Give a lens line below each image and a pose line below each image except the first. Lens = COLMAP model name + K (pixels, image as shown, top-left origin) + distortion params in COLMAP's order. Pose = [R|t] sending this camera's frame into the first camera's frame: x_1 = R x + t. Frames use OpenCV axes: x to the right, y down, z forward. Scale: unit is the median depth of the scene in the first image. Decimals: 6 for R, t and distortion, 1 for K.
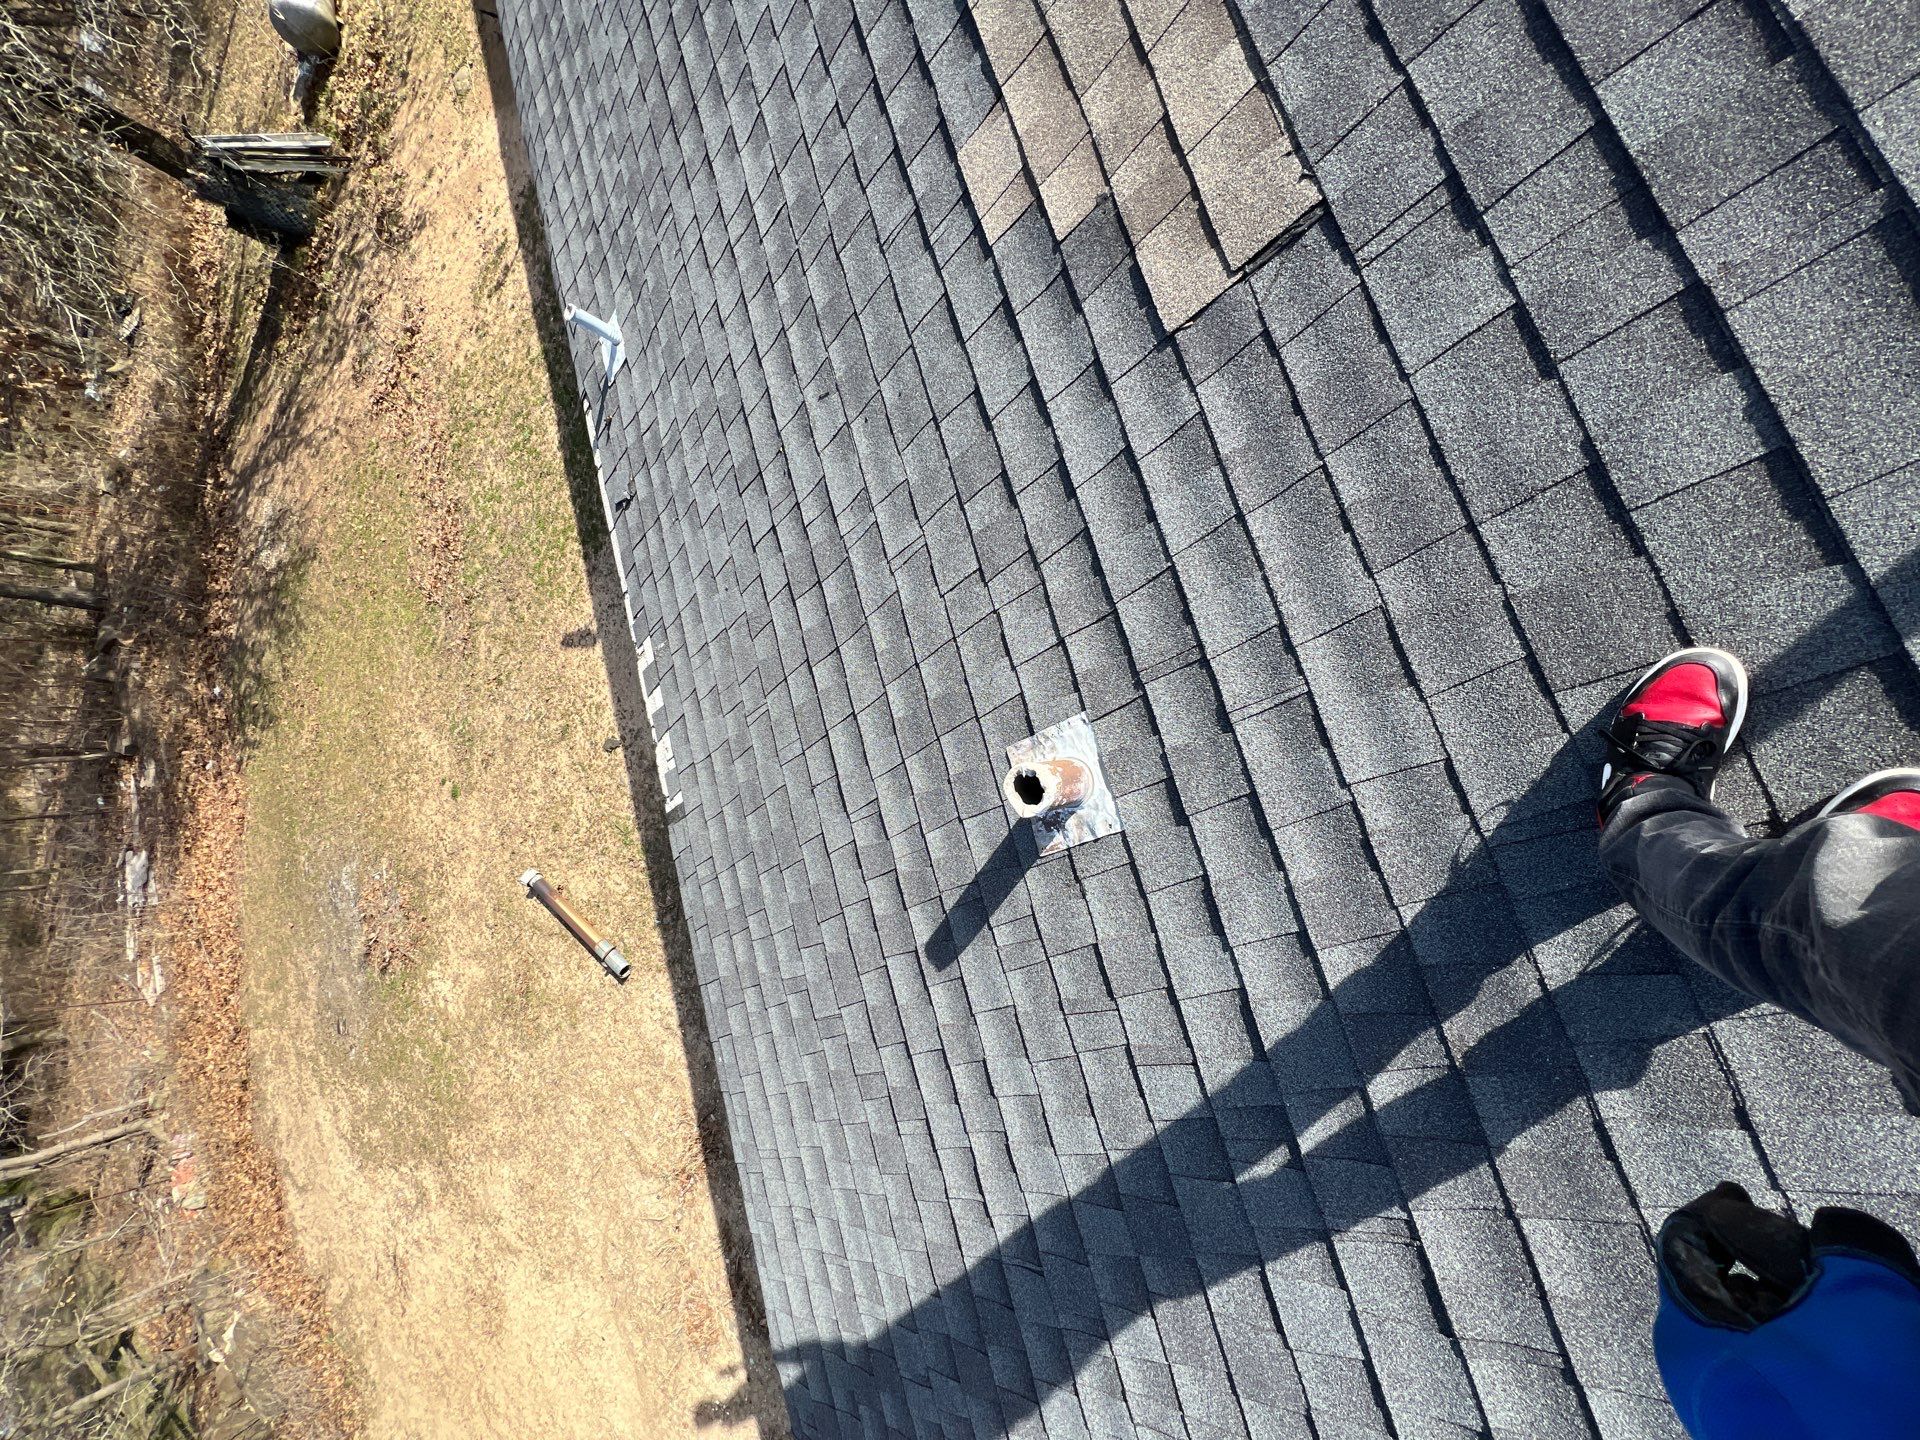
lens RADIAL K [[768.4, 0, 959.1], [0, 768.4, 722.9], [0, 0, 1]] dist [-0.001060, -0.000050]
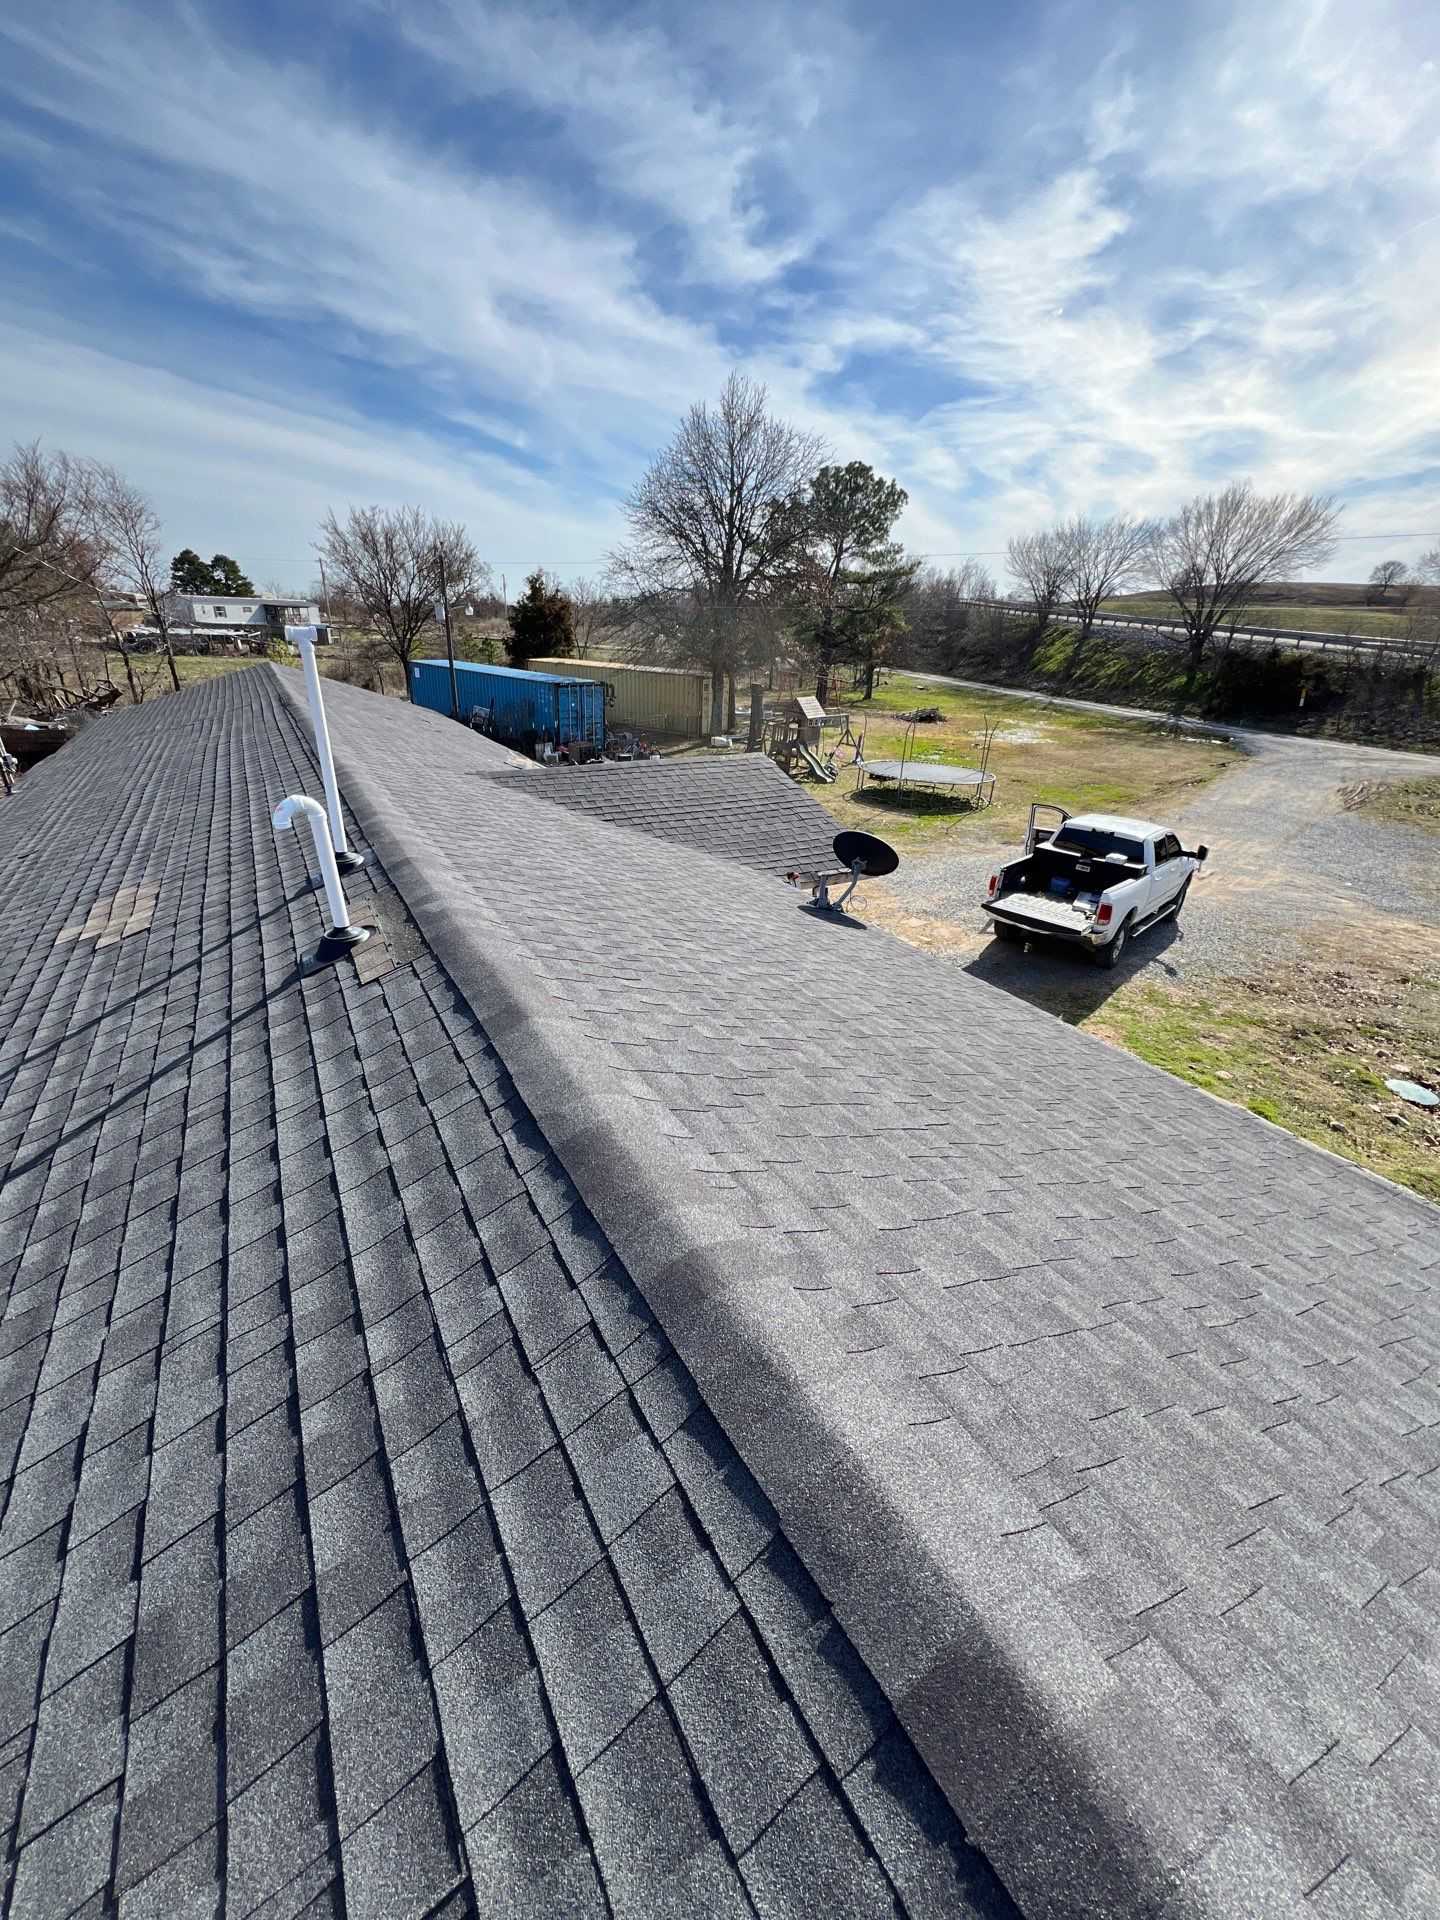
lens RADIAL K [[768.4, 0, 717.1], [0, 768.4, 958.0], [0, 0, 1]] dist [-0.001060, -0.000050]
pose [[0.844936, 0.389430, 0.366643, 1.692337], [0.183787, 0.432360, -0.882772, 3.613512], [-0.502299, 0.813271, 0.293744, -1.544788]]
